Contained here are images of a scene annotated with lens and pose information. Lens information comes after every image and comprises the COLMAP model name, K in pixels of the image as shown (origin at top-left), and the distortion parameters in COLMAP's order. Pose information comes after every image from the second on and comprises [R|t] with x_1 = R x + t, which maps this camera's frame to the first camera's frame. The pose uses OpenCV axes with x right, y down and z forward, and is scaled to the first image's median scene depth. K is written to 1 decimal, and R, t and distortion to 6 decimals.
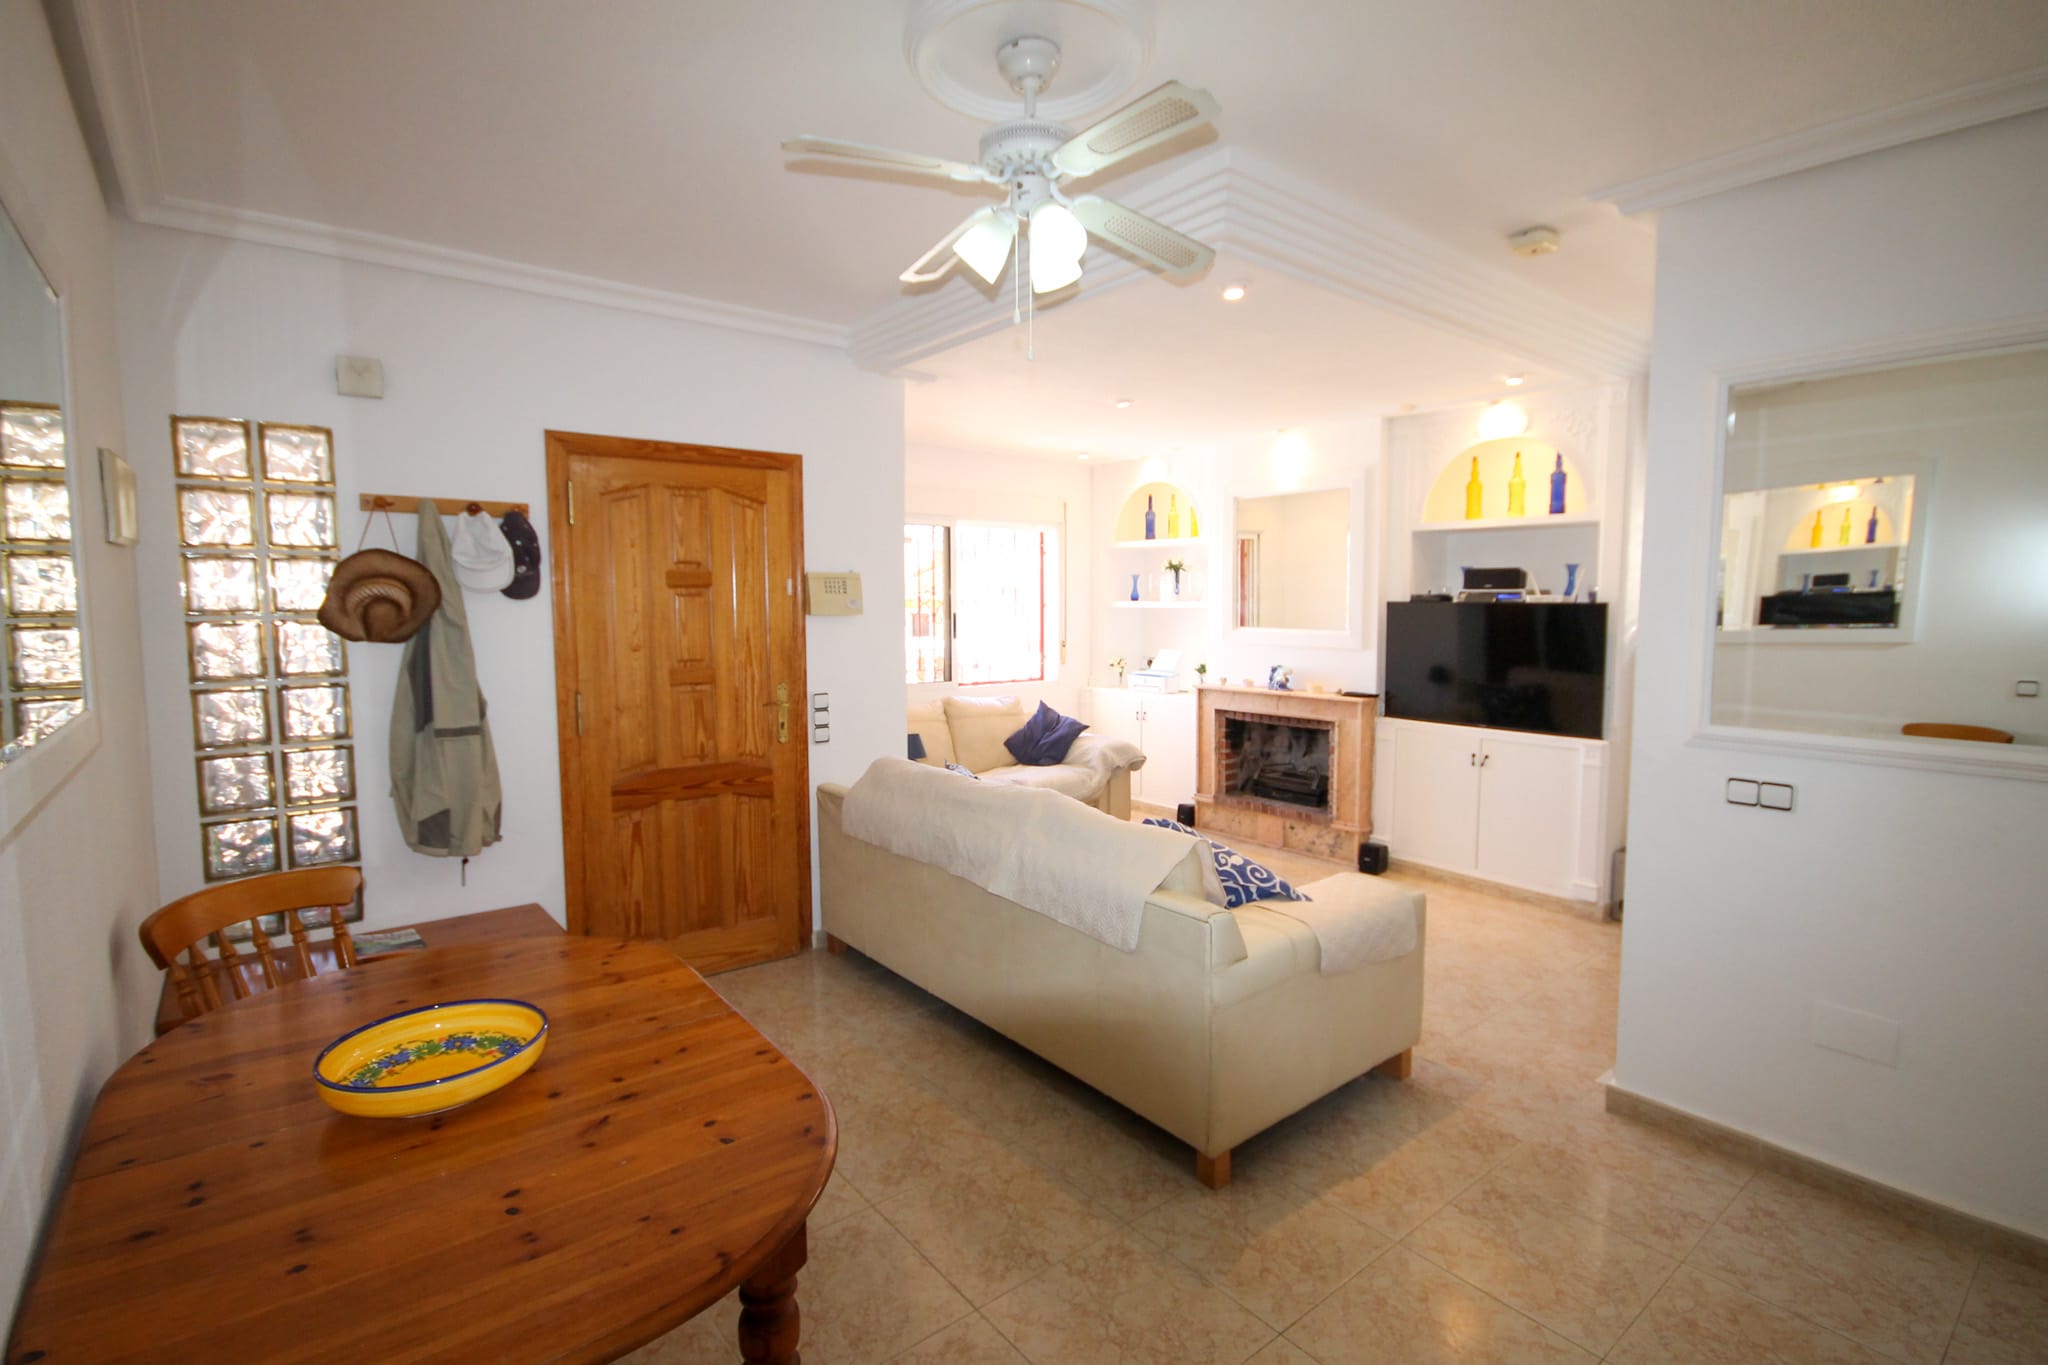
lens RADIAL K [[974.7, 0, 1032.8], [0, 974.7, 675.2], [0, 0, 1]] dist [-0.003590, 0.000162]
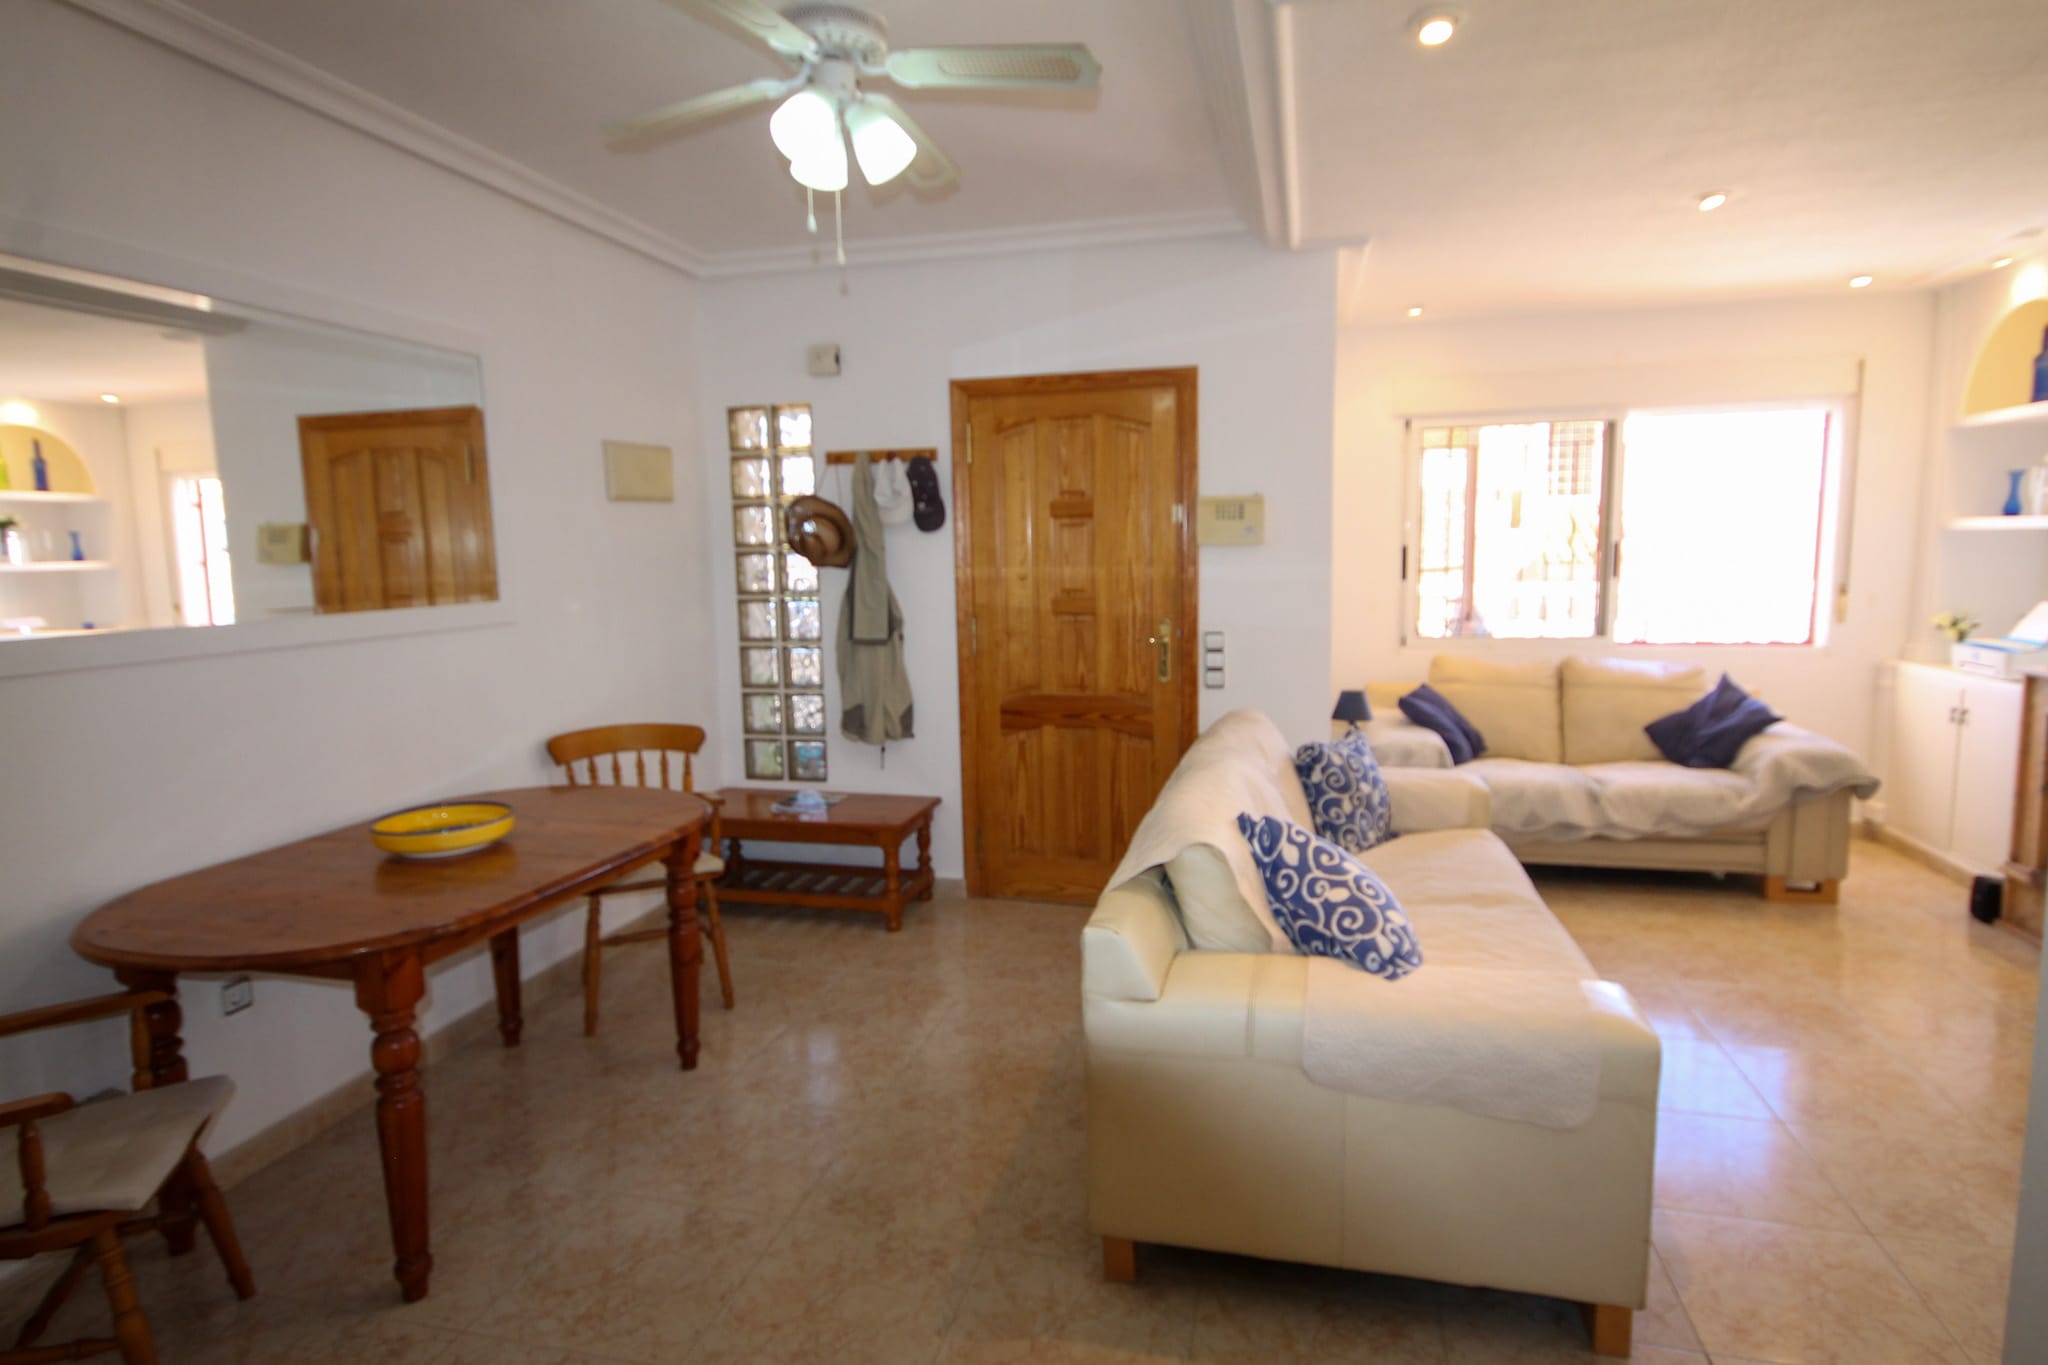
lens RADIAL K [[1094.7, 0, 1024.0], [0, 1094.7, 682.5], [0, 0, 1]] dist [-0.002143, -0.000245]
pose [[0.591601, 0.090053, -0.801186, 0.378861], [-0.045582, 0.995889, 0.078279, -0.004891], [0.804941, -0.009790, 0.593274, 0.204320]]
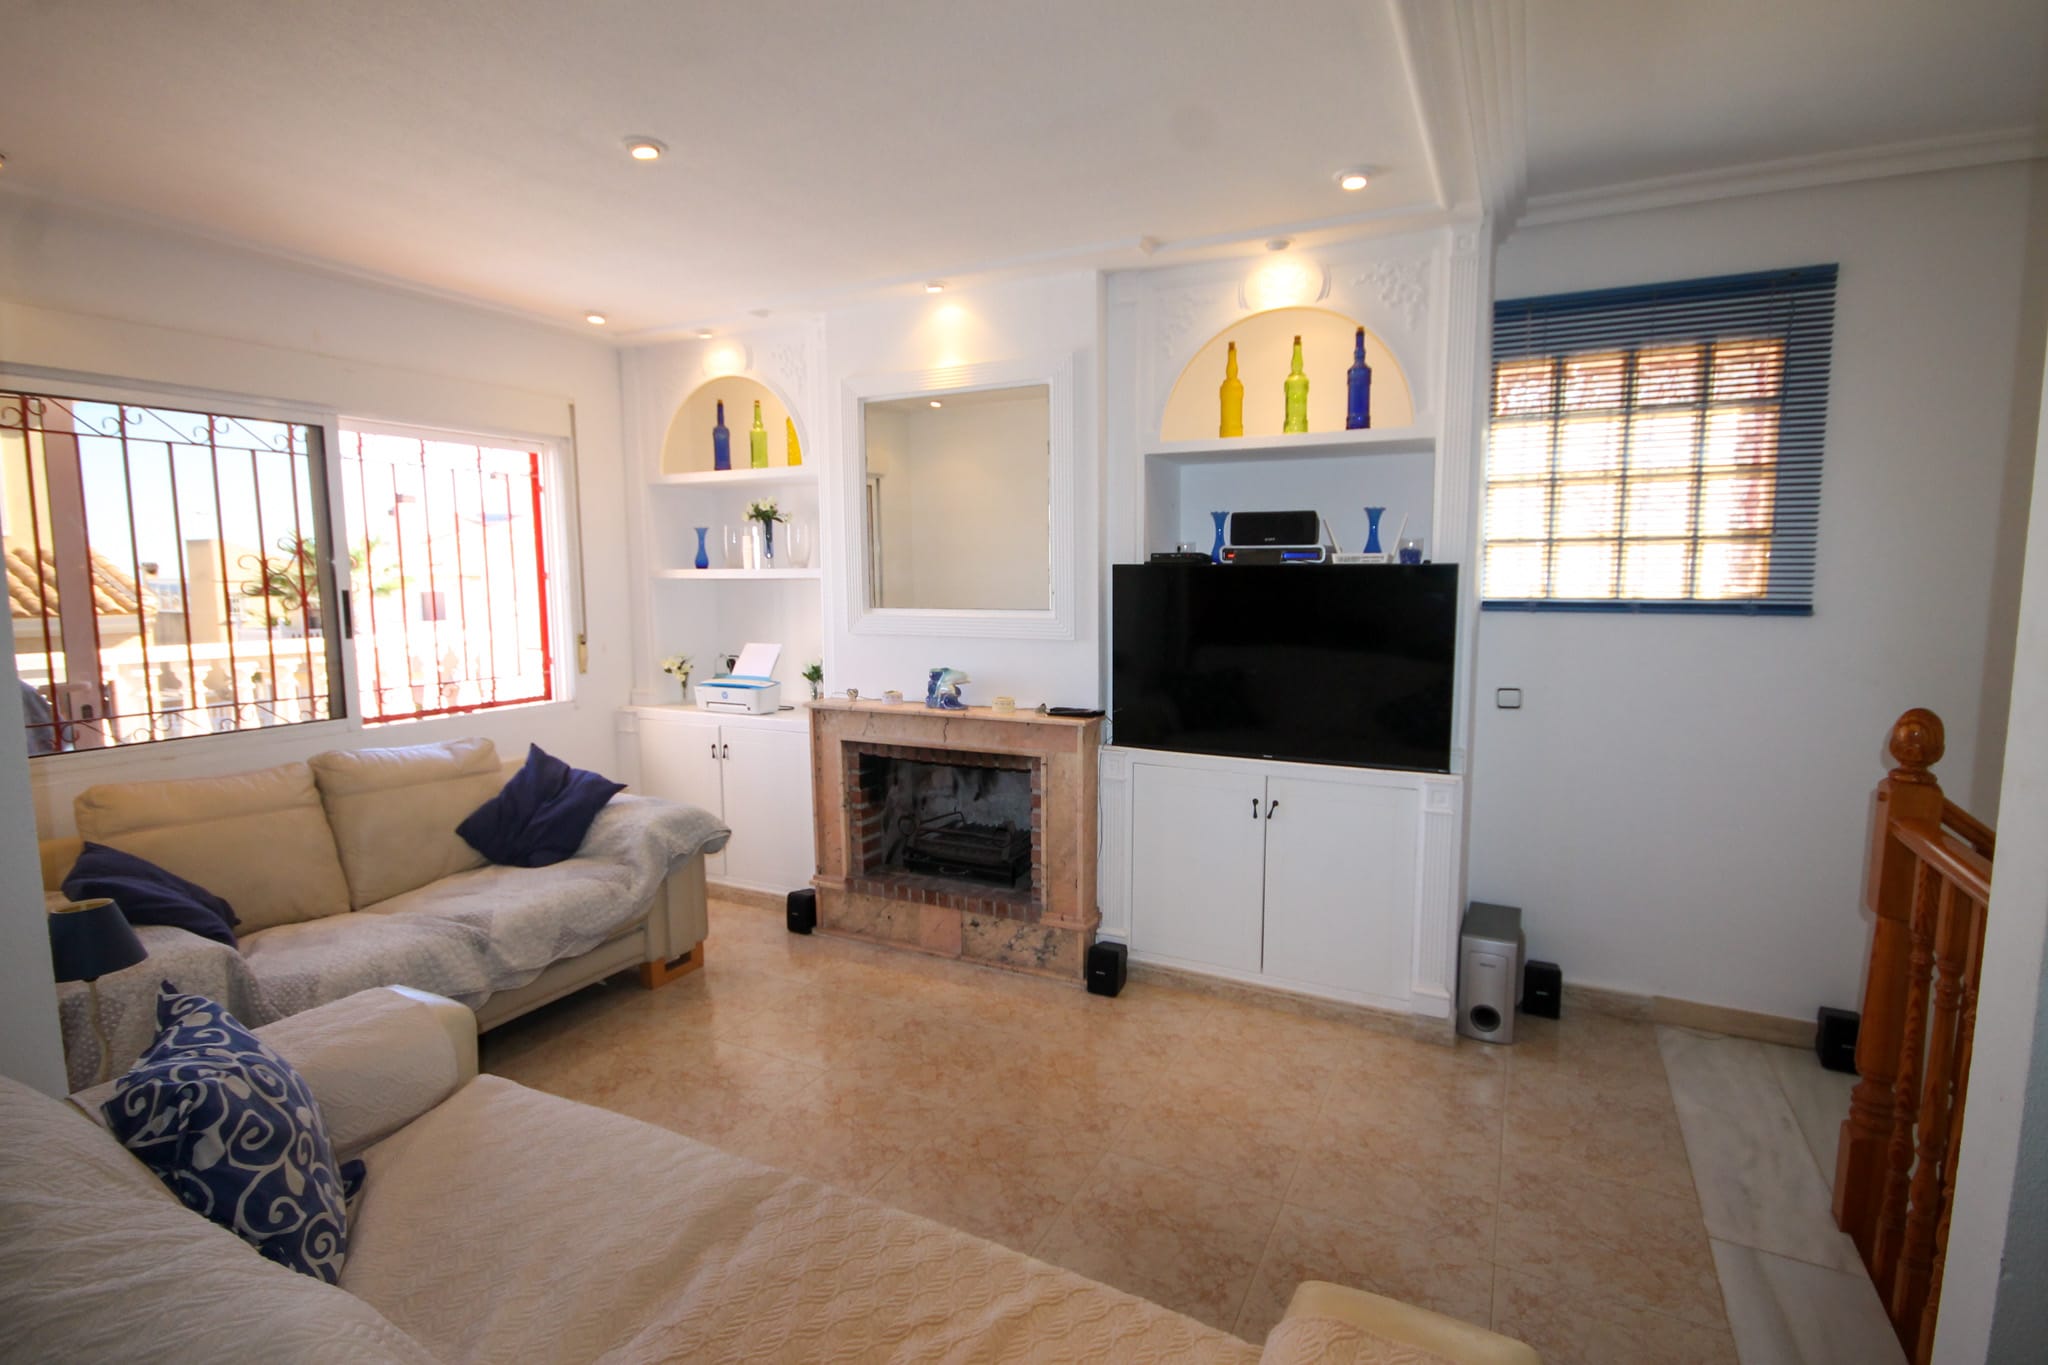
lens RADIAL K [[974.7, 0, 1032.8], [0, 974.7, 675.2], [0, 0, 1]] dist [-0.003590, 0.000162]
pose [[0.913756, -0.044637, 0.403803, 0.055309], [0.035101, 0.998903, 0.030992, -0.024678], [-0.404744, -0.014145, 0.914321, 0.432414]]
